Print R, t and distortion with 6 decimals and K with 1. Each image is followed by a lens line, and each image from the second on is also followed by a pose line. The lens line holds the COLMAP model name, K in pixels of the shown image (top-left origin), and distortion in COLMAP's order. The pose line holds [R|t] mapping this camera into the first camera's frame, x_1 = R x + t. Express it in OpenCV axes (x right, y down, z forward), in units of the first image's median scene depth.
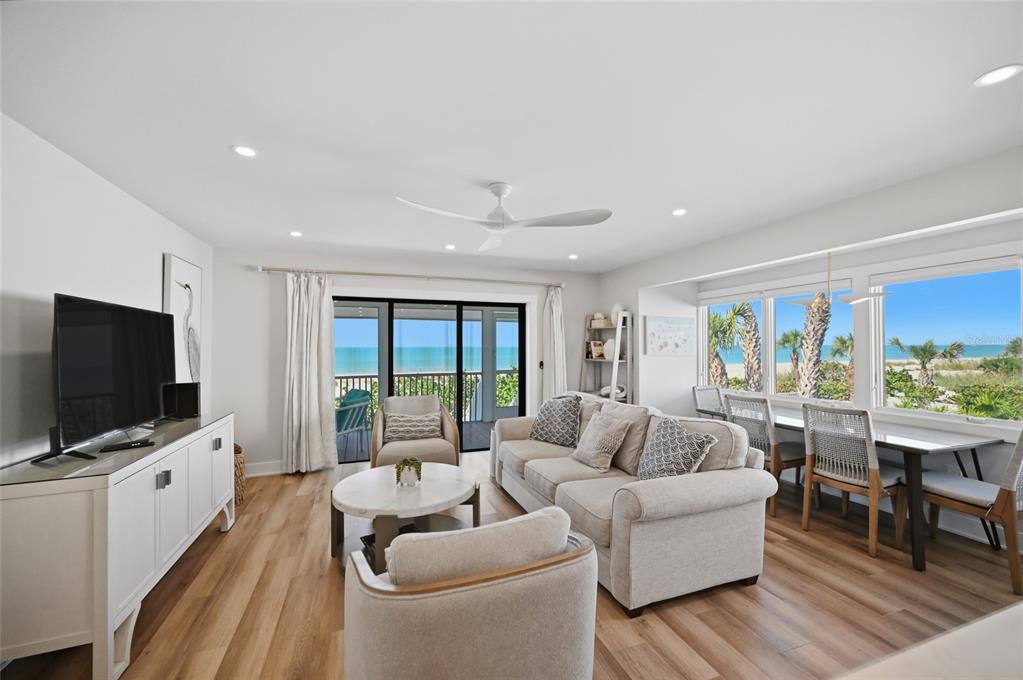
lens RADIAL K [[405.8, 0, 511.5], [0, 405.8, 340.0], [0, 0, 1]] dist [0.021256, -0.000159]
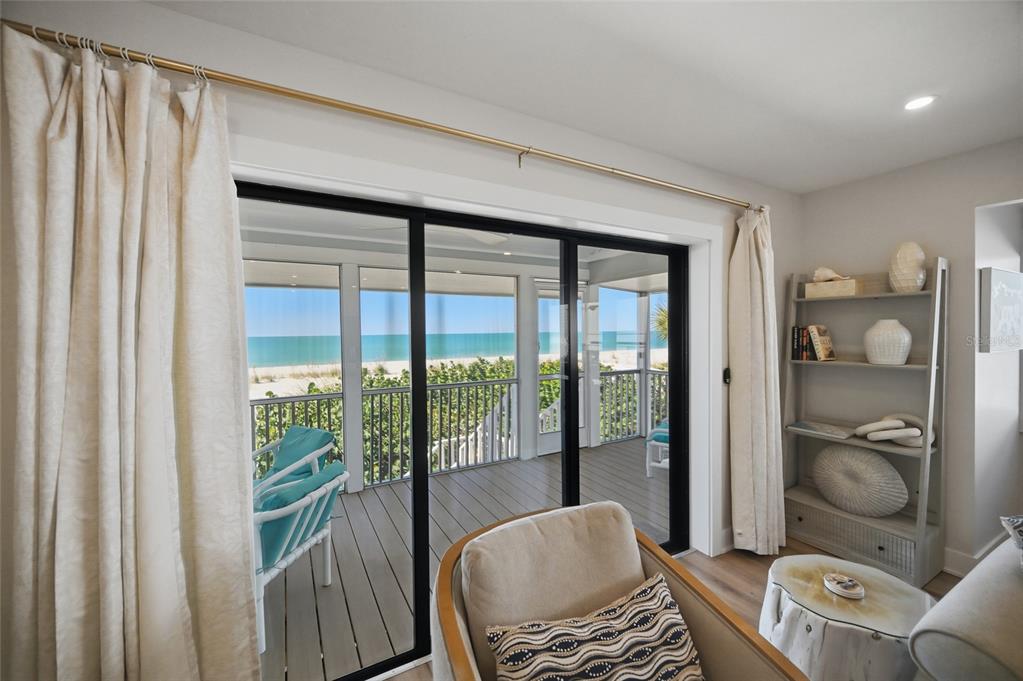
lens RADIAL K [[421.7, 0, 532.5], [0, 421.7, 341.7], [0, 0, 1]] dist [-0.001093, -0.000026]
pose [[0.983554, -0.012559, 0.180176, -0.172427], [0.005485, 0.999196, 0.039705, 0.001110], [-0.180530, -0.038064, 0.982833, 0.400132]]
